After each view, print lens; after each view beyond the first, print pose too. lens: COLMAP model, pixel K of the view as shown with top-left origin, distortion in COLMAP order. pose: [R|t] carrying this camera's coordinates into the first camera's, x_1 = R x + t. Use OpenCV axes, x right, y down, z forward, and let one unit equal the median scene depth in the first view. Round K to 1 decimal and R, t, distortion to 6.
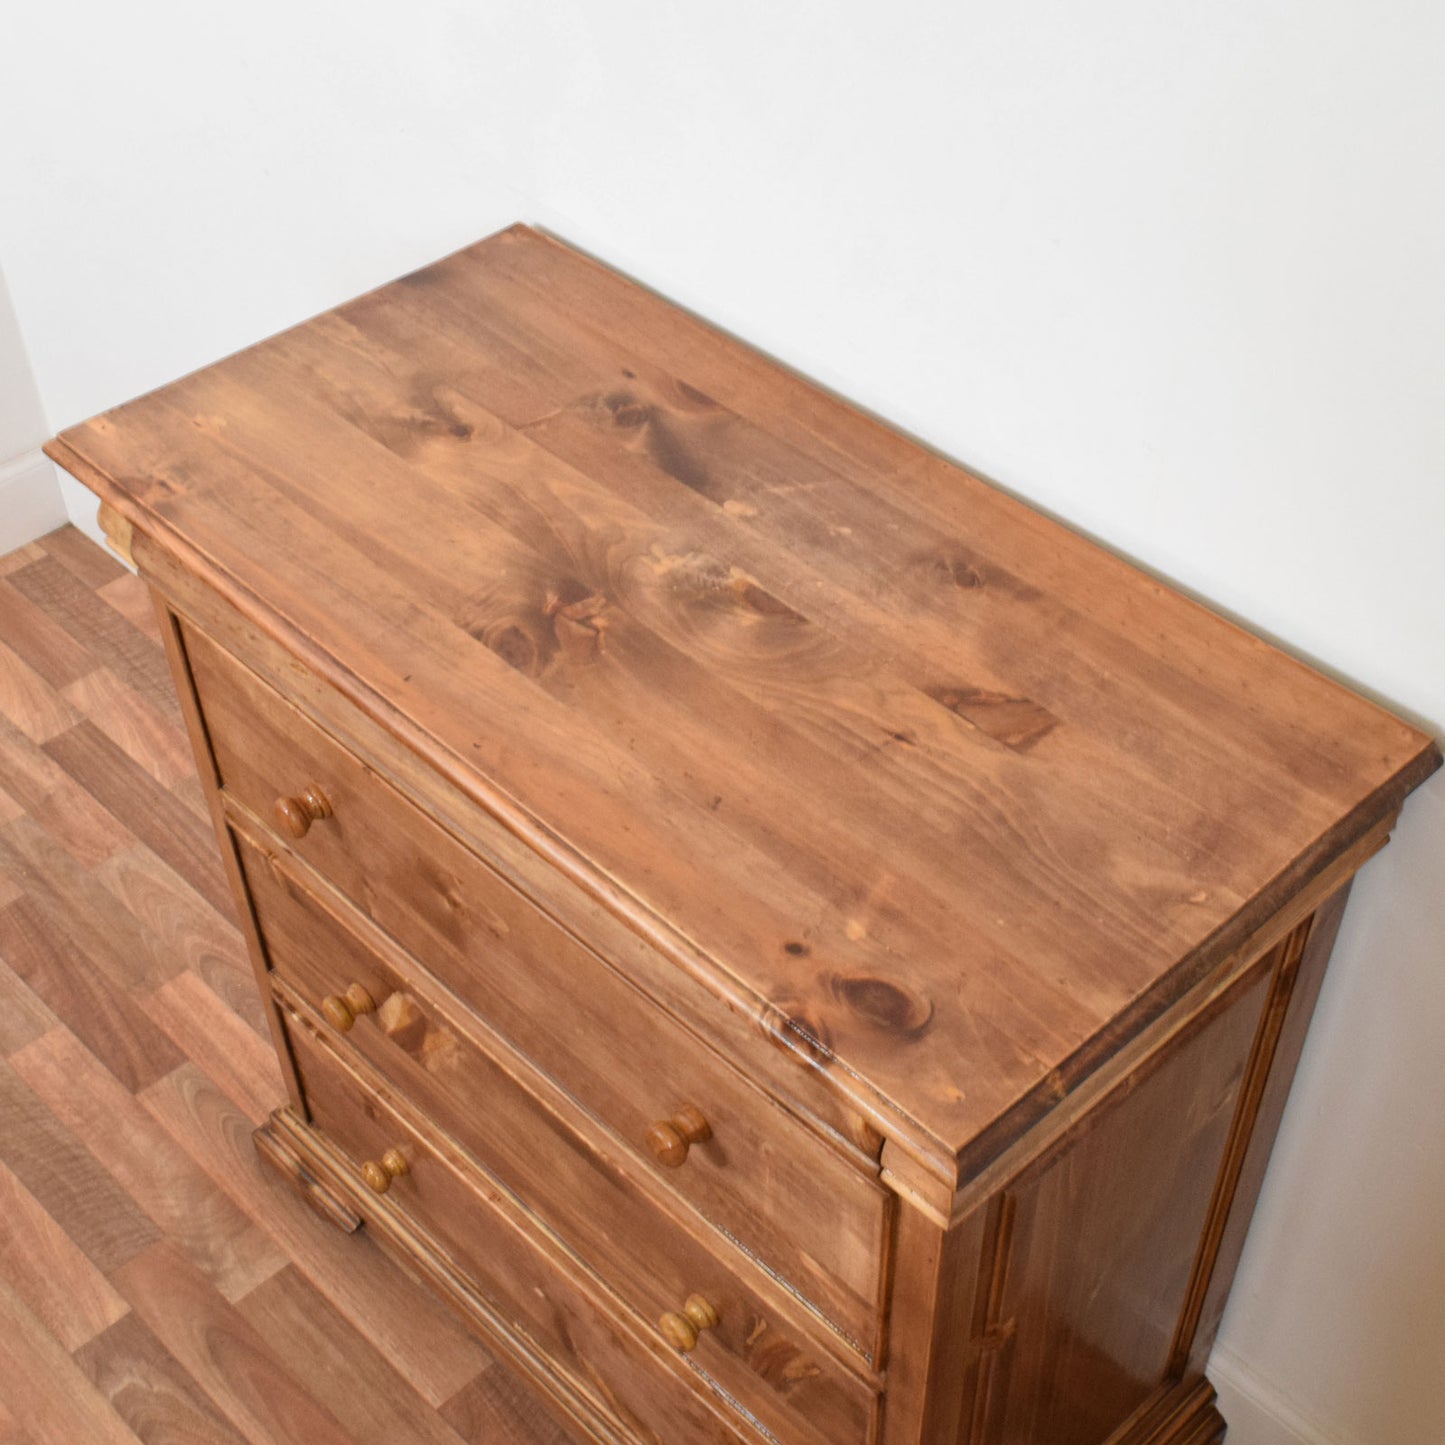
lens RADIAL K [[2051.1, 0, 769.5], [0, 2051.1, 811.3], [0, 0, 1]] dist [-0.032502, 0.000000]
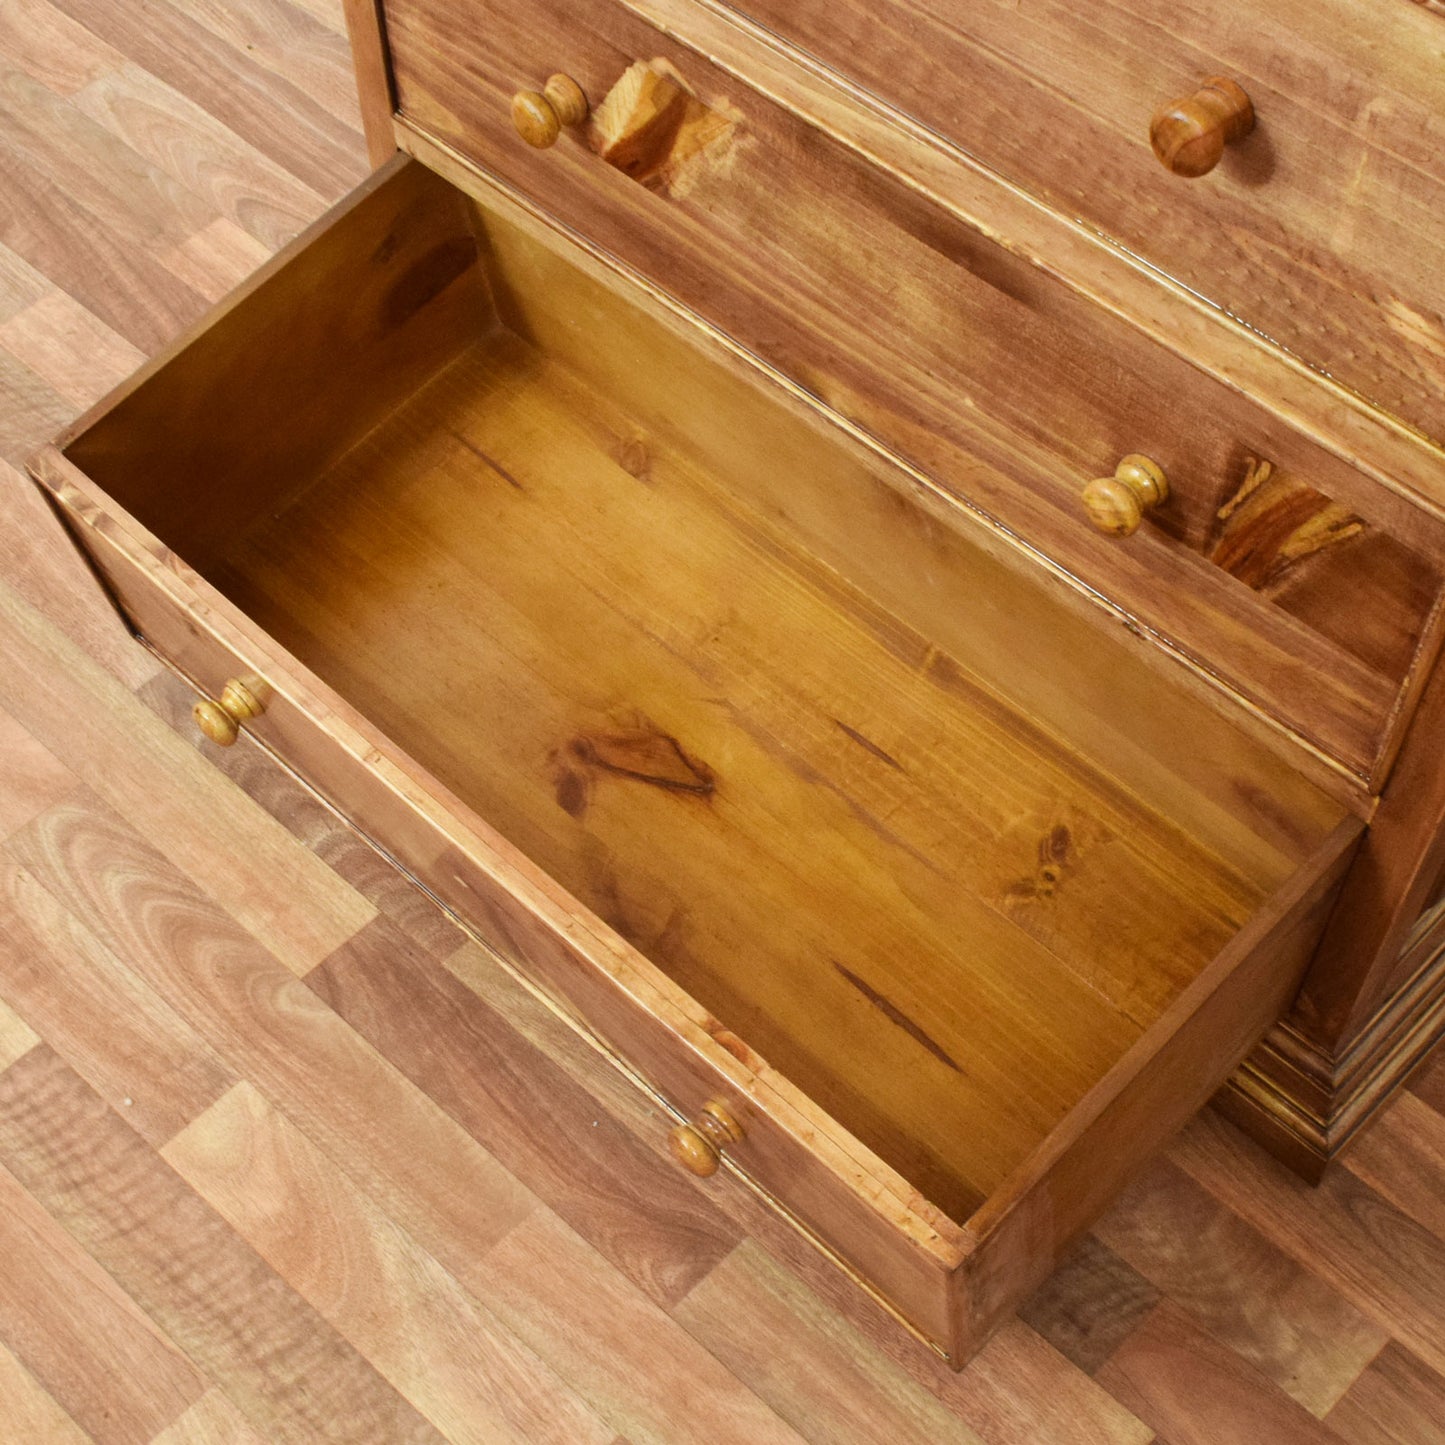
lens RADIAL K [[2304.8, 0, 714.5], [0, 2304.8, 865.2], [0, 0, 1]] dist [-0.023737, 0.000000]
pose [[0.999675, -0.024820, 0.005747, -0.174293], [0.022966, 0.975580, 0.218440, 0.188770], [-0.011028, -0.218238, 0.975833, 0.214066]]
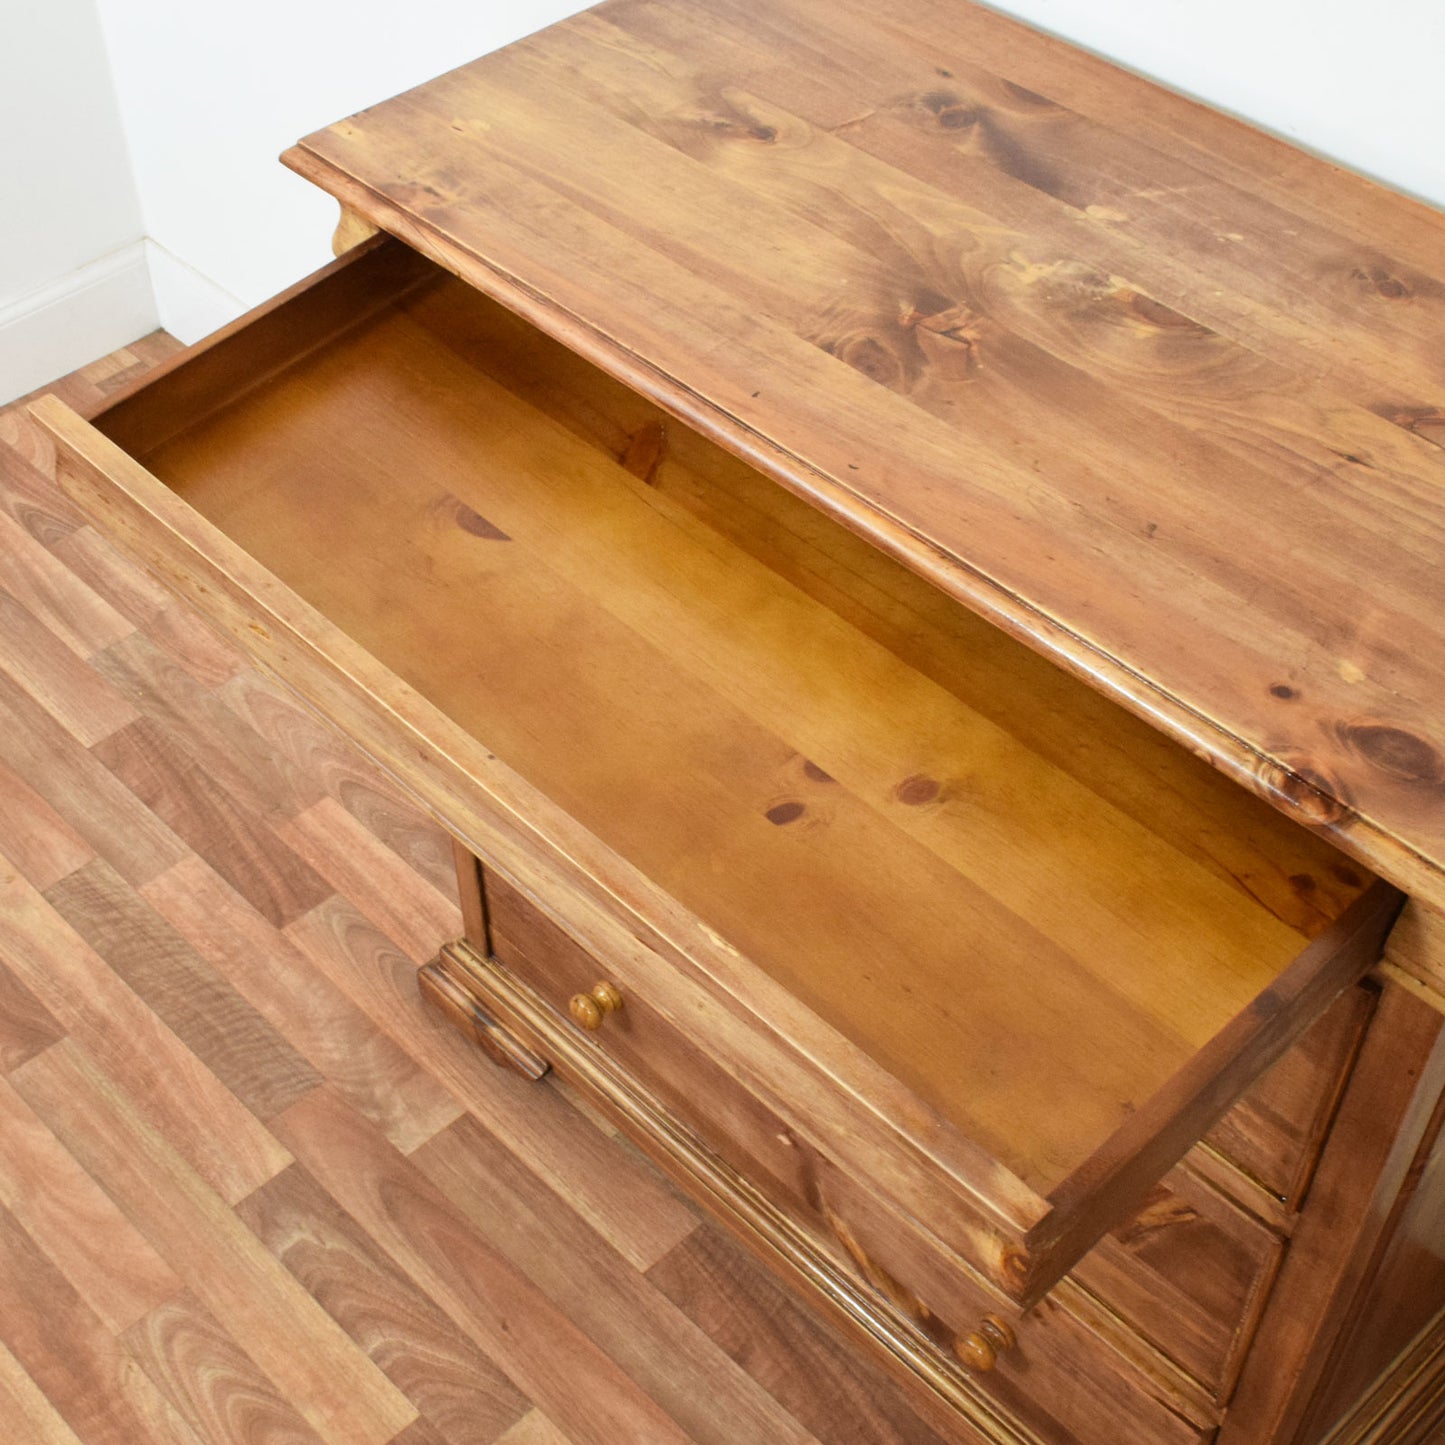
lens RADIAL K [[2122.4, 0, 627.8], [0, 2122.4, 750.0], [0, 0, 1]] dist [-0.047753, 0.000000]
pose [[0.998779, 0.006550, -0.048957, -0.153806], [-0.005563, 0.999779, 0.020255, 0.054330], [0.049079, -0.019958, 0.998595, 0.093996]]
